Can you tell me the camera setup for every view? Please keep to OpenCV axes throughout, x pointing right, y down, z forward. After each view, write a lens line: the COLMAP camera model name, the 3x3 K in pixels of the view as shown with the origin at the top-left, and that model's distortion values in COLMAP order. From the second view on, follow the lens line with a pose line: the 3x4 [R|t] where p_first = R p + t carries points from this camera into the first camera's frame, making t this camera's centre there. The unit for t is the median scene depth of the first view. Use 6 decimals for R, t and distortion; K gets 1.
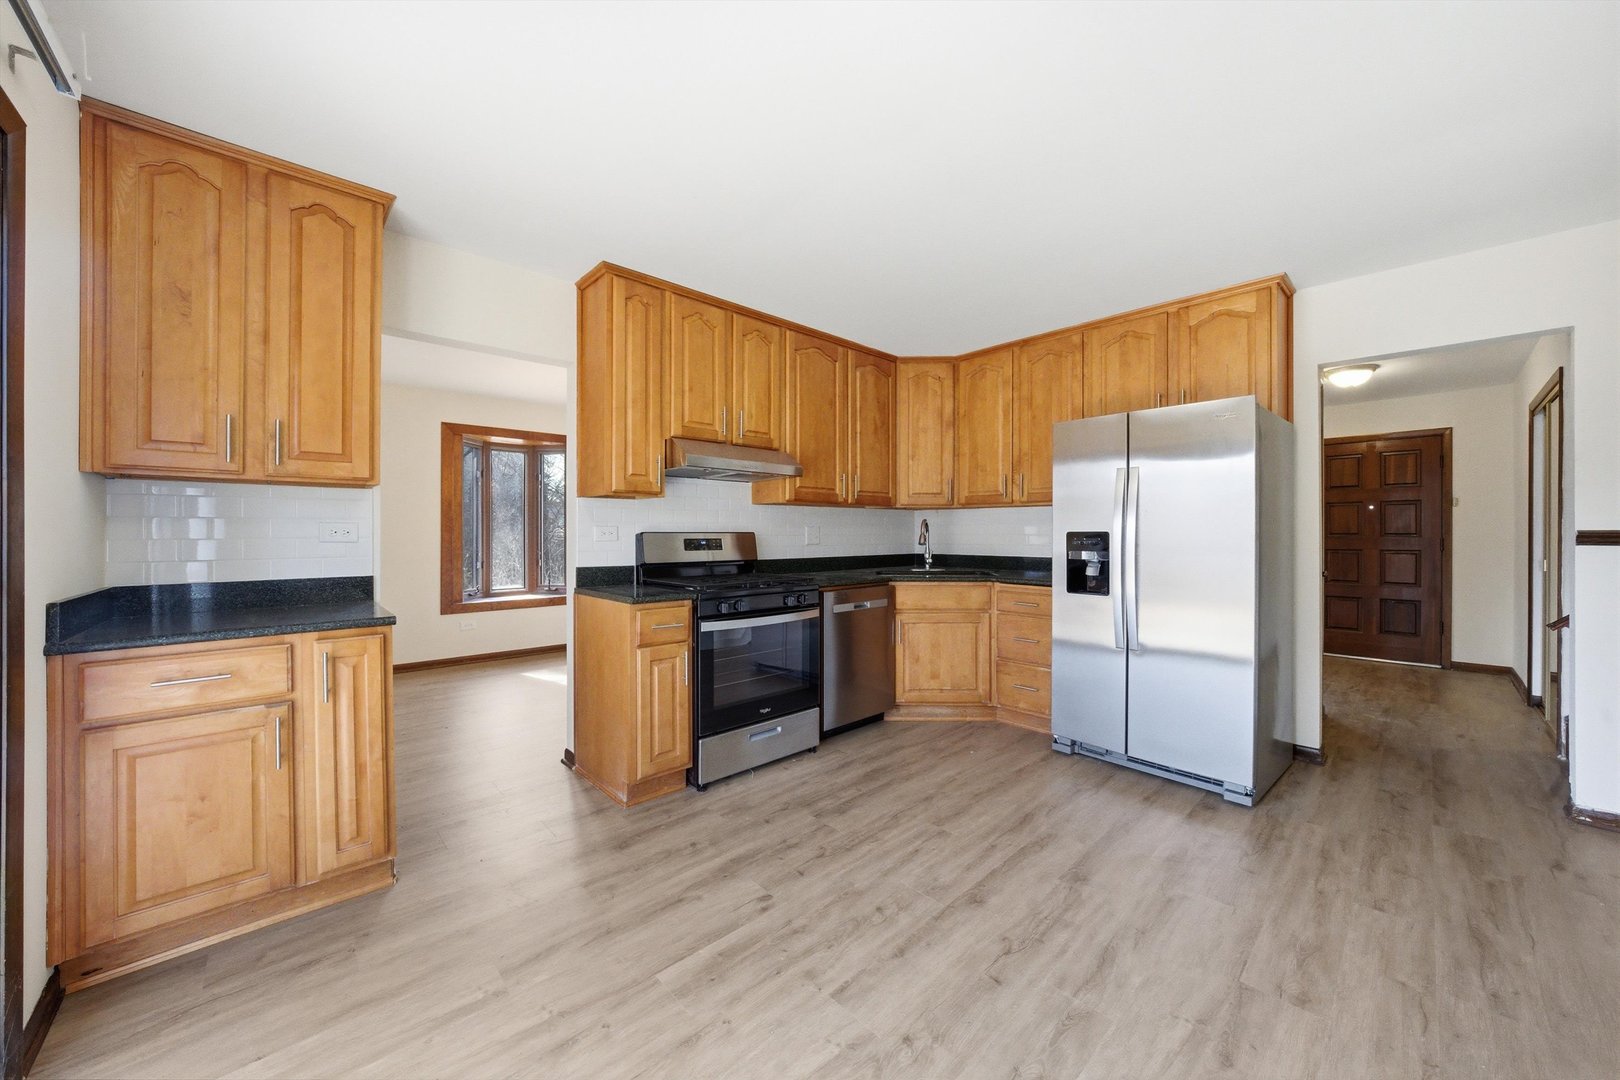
lens RADIAL K [[593.9, 0, 810.5], [0, 593.9, 530.5], [0, 0, 1]] dist [-0.000457, -0.000008]
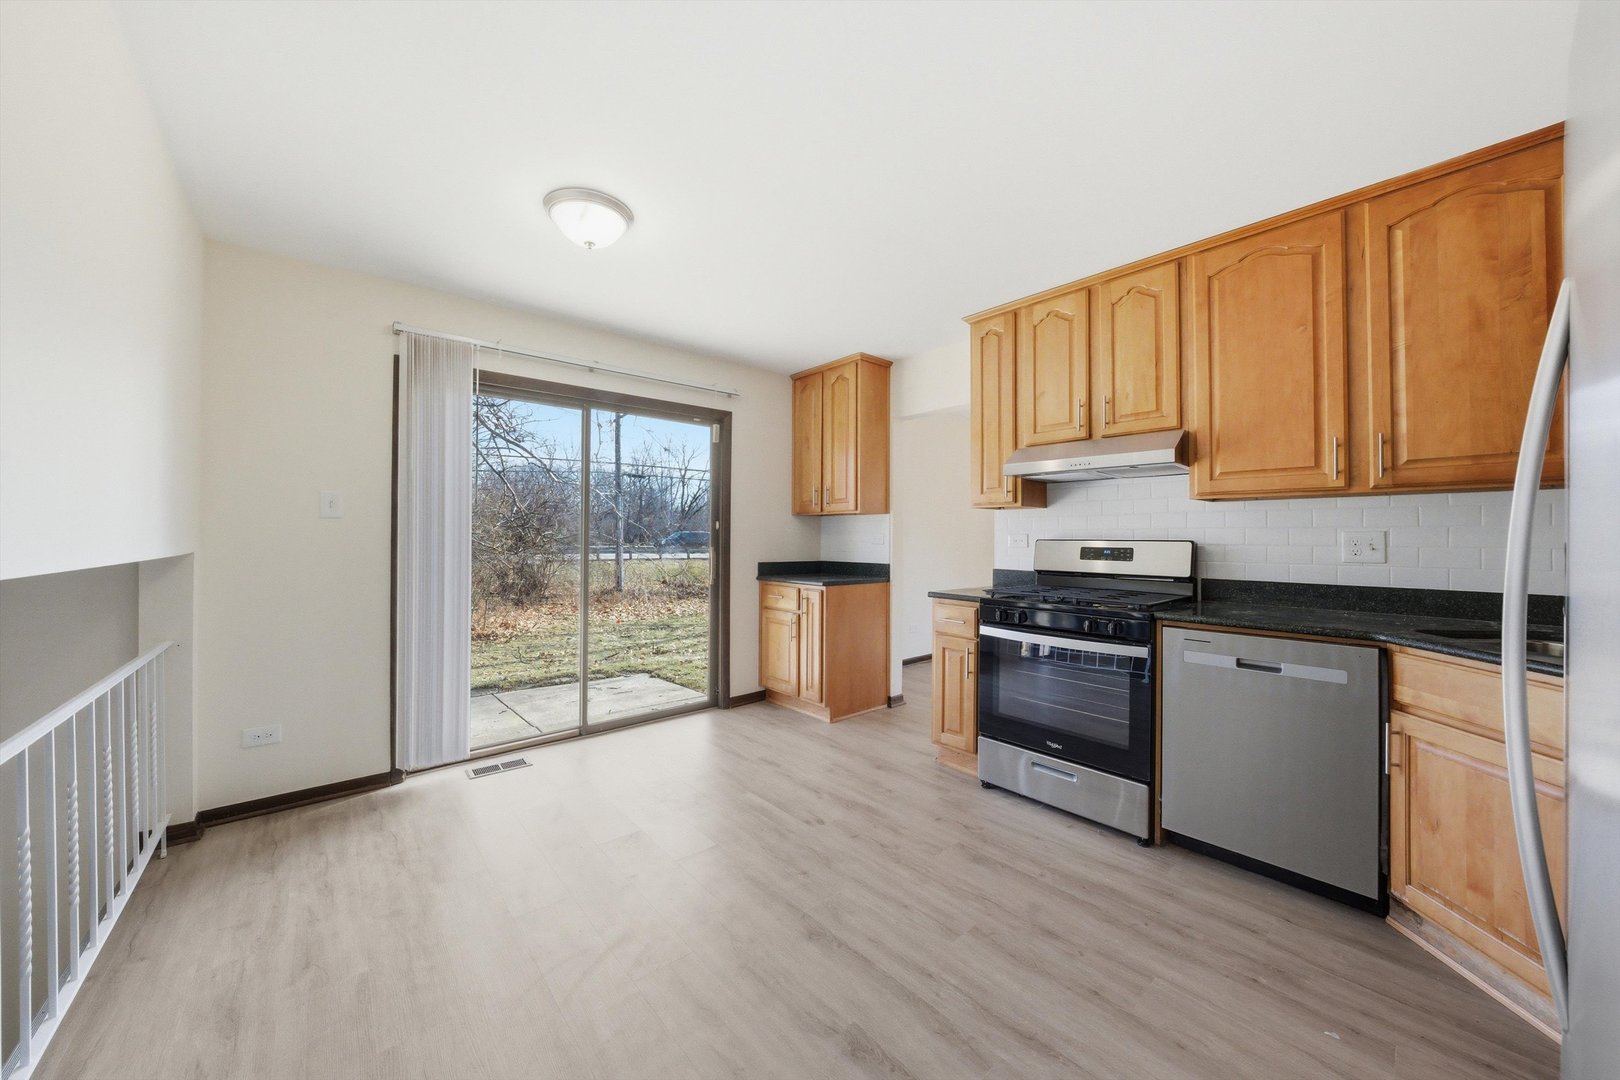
lens RADIAL K [[567.0, 0, 810.0], [0, 567.0, 540.0], [0, 0, 1]] dist [-0.000655, 0.000037]
pose [[-0.035061, -0.005928, -0.999368, 0.837644], [-0.005535, 0.999968, -0.005737, 0.012642], [0.999370, 0.005331, -0.035093, 0.739442]]
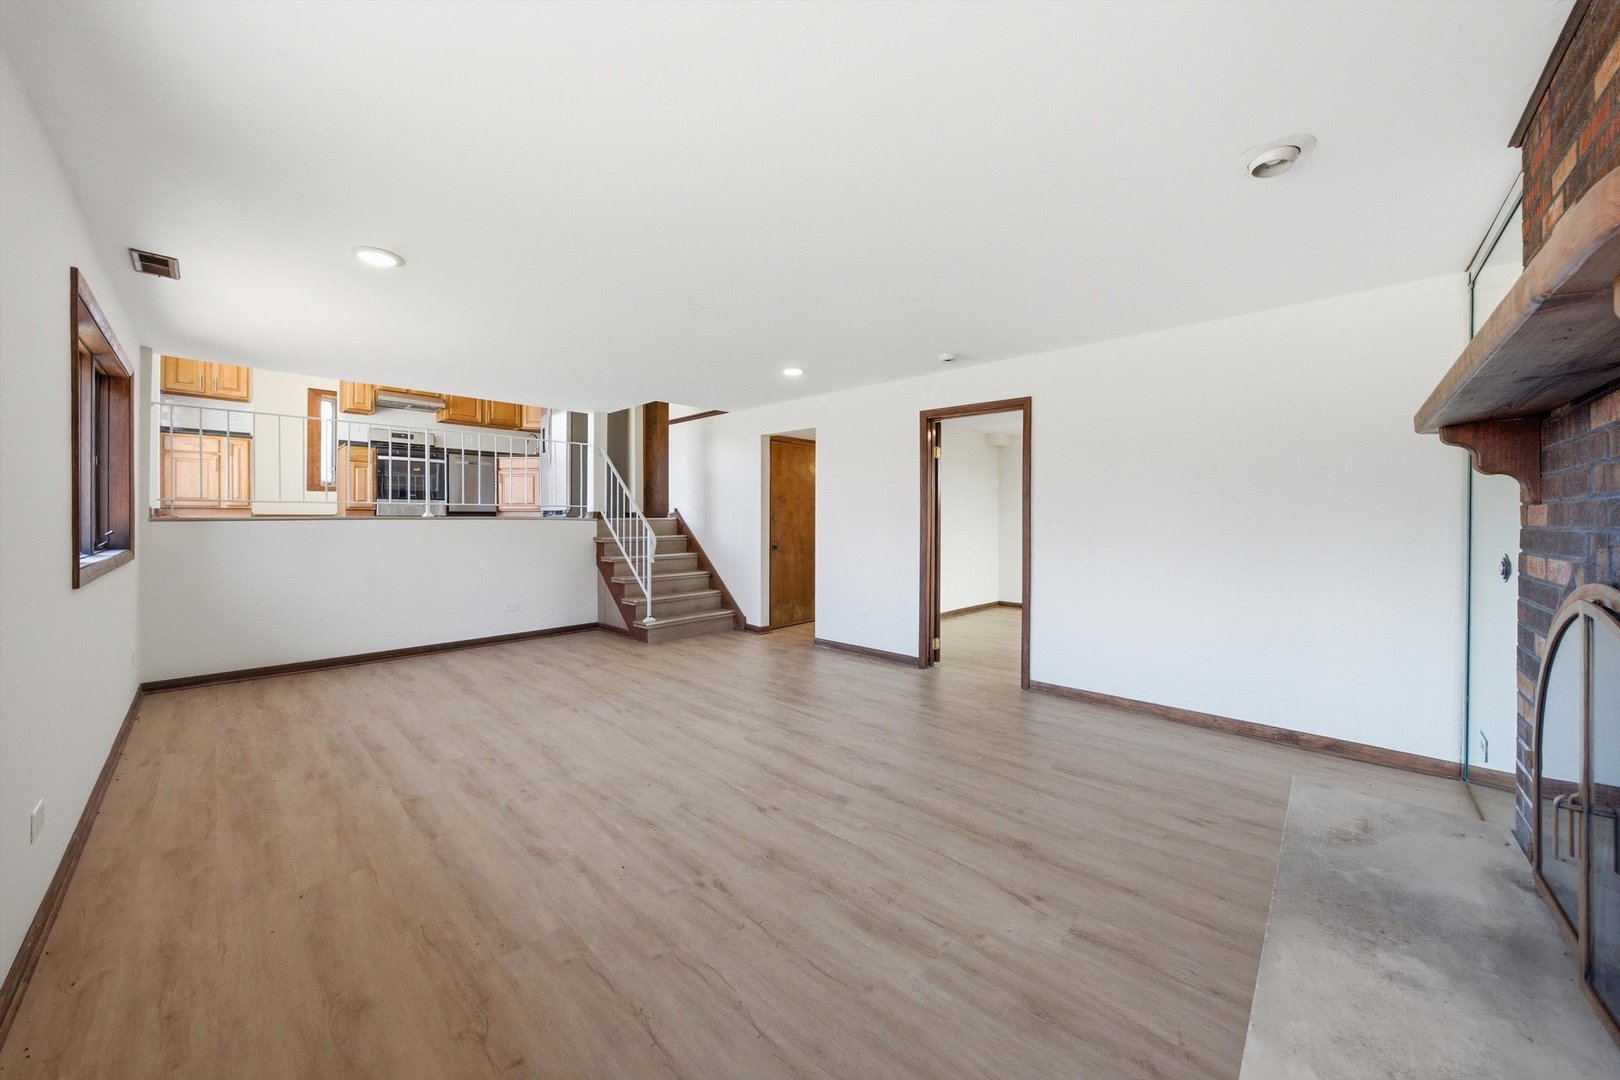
lens RADIAL K [[569.4, 0, 809.3], [0, 569.4, 517.2], [0, 0, 1]] dist [-0.000262, -0.000014]
pose [[0.996752, 0.001070, 0.080521, 1.608717], [-0.001208, 0.999998, 0.001667, 0.435483], [-0.080519, -0.001759, 0.996752, -1.820052]]
